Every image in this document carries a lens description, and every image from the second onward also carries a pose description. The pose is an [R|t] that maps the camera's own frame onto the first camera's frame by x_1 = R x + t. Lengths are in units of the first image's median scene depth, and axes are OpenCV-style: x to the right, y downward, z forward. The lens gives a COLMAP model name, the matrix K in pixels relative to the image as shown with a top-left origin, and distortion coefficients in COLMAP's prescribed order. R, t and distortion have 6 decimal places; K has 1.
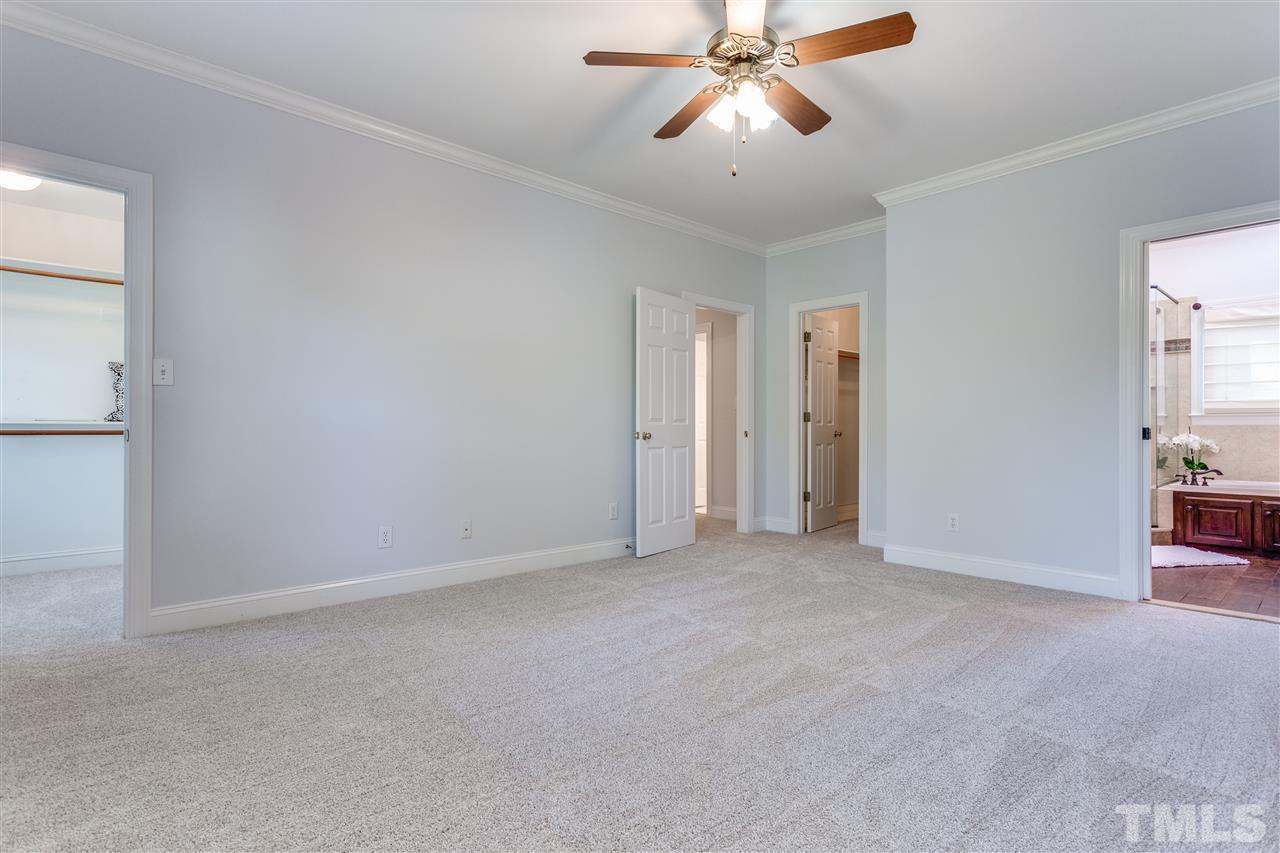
lens RADIAL K [[622.8, 0, 647.8], [0, 622.8, 429.7], [0, 0, 1]] dist [0.004537, 0.000884]
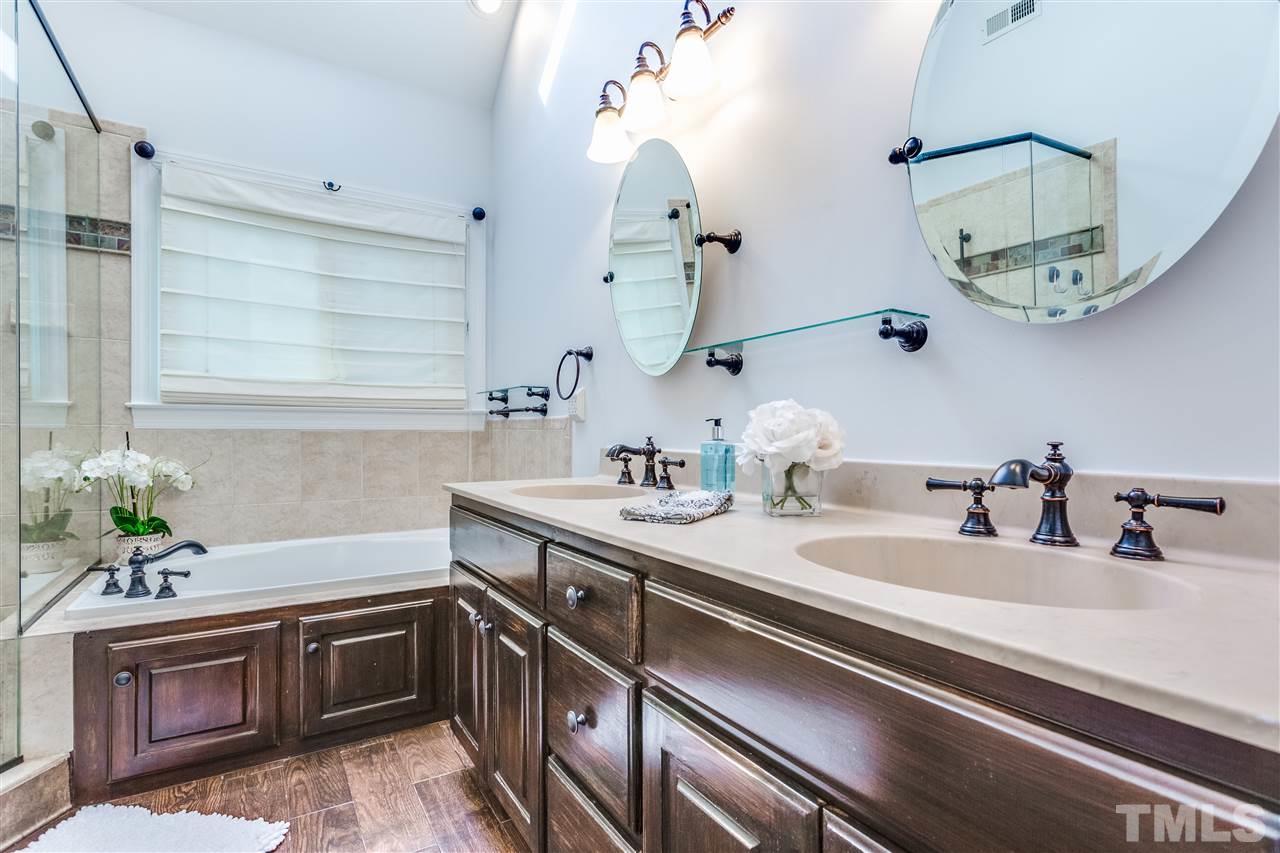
lens RADIAL K [[622.8, 0, 647.5], [0, 622.8, 429.6], [0, 0, 1]] dist [0.004537, 0.000884]
pose [[0.166469, 0.003495, 0.986041, 0.520268], [-0.001191, 0.999994, -0.003344, -0.005715], [-0.986046, -0.000618, 0.166472, 0.596742]]
